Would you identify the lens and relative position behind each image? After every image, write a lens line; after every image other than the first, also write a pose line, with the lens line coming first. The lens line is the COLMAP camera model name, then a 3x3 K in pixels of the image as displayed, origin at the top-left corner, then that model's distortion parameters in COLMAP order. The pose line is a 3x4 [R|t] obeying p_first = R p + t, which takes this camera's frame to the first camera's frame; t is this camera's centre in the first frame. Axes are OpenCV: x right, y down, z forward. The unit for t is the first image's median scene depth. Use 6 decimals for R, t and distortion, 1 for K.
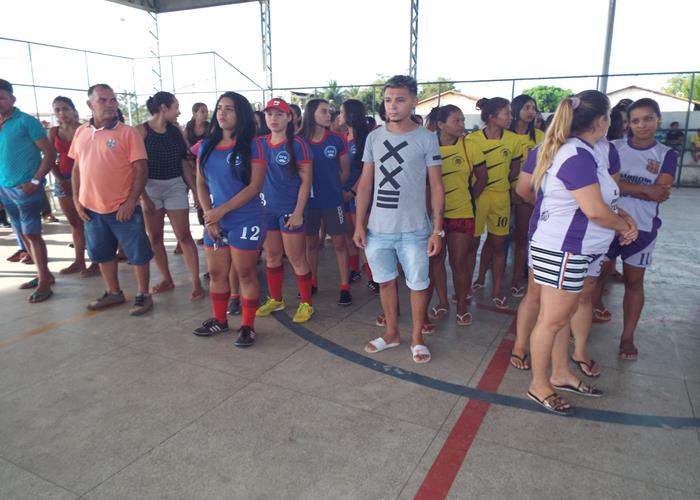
lens RADIAL K [[495.7, 0, 347.7], [0, 495.7, 255.3], [0, 0, 1]] dist [-0.007392, 0.012713]
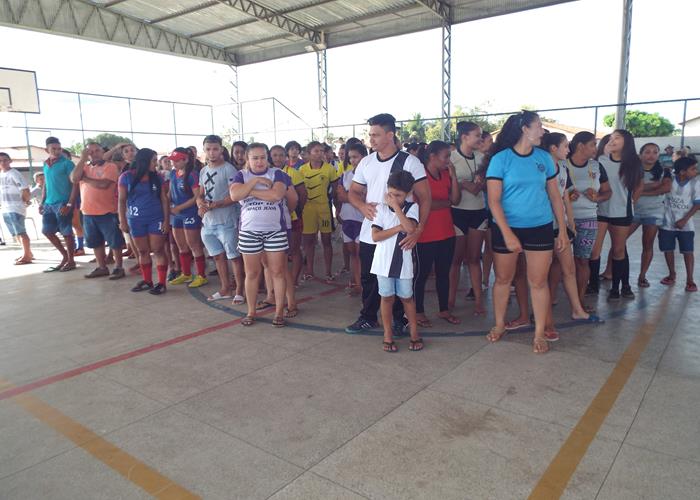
lens RADIAL K [[495.7, 0, 336.4], [0, 495.7, 260.6], [0, 0, 1]] dist [-0.007392, 0.012713]
pose [[0.977886, 0.018135, -0.208350, 0.130129], [-0.028692, 0.998447, -0.047756, 0.022508], [0.207160, 0.052677, 0.976888, -0.089487]]
